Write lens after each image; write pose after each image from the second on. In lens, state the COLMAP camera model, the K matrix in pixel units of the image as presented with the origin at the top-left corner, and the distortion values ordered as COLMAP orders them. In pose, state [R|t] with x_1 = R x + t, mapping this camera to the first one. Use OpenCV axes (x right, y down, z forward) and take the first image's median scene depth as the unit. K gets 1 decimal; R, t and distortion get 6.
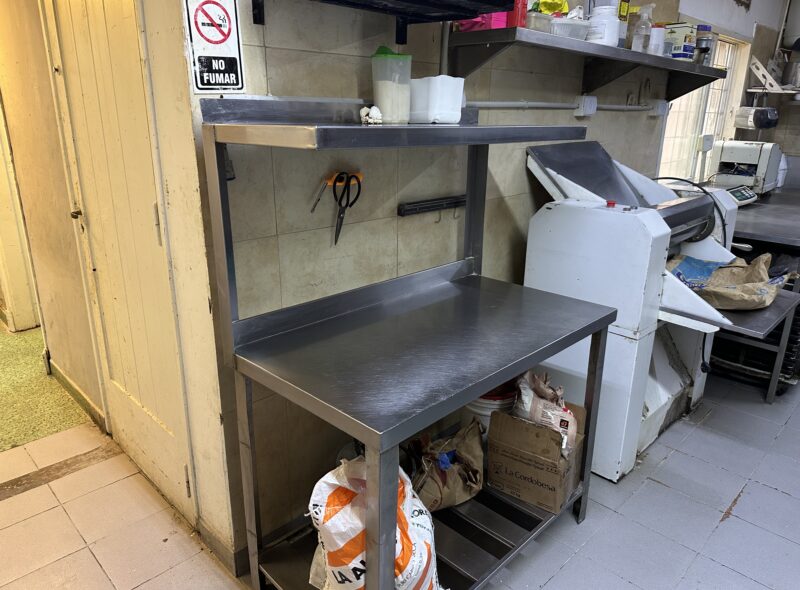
lens RADIAL K [[569.2, 0, 400.2], [0, 569.2, 298.9], [0, 0, 1]] dist [0.000565, -0.022696]
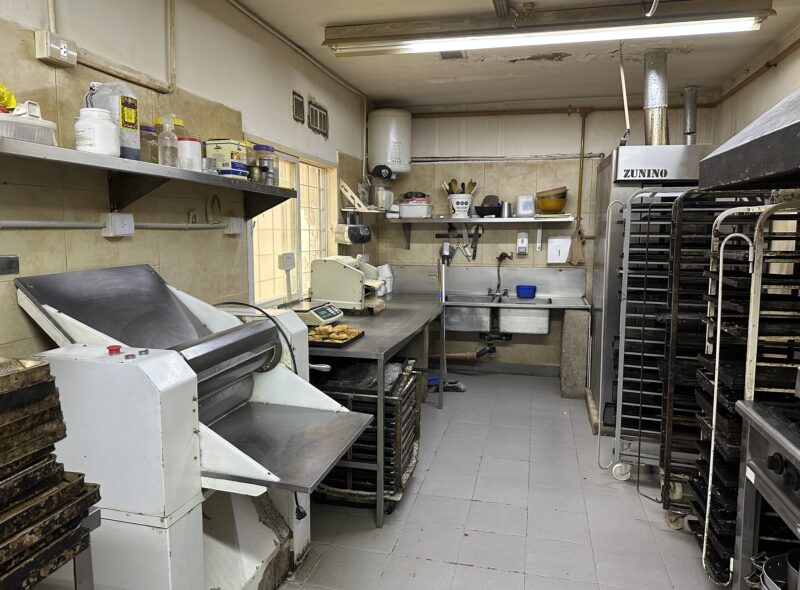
lens RADIAL K [[561.3, 0, 418.8], [0, 561.3, 292.8], [0, 0, 1]] dist [0.115391, -0.147583]
pose [[0.835312, -0.063363, 0.546113, 0.220127], [0.171115, 0.973961, -0.148725, -0.043213], [-0.522469, 0.217680, 0.824404, 0.106177]]
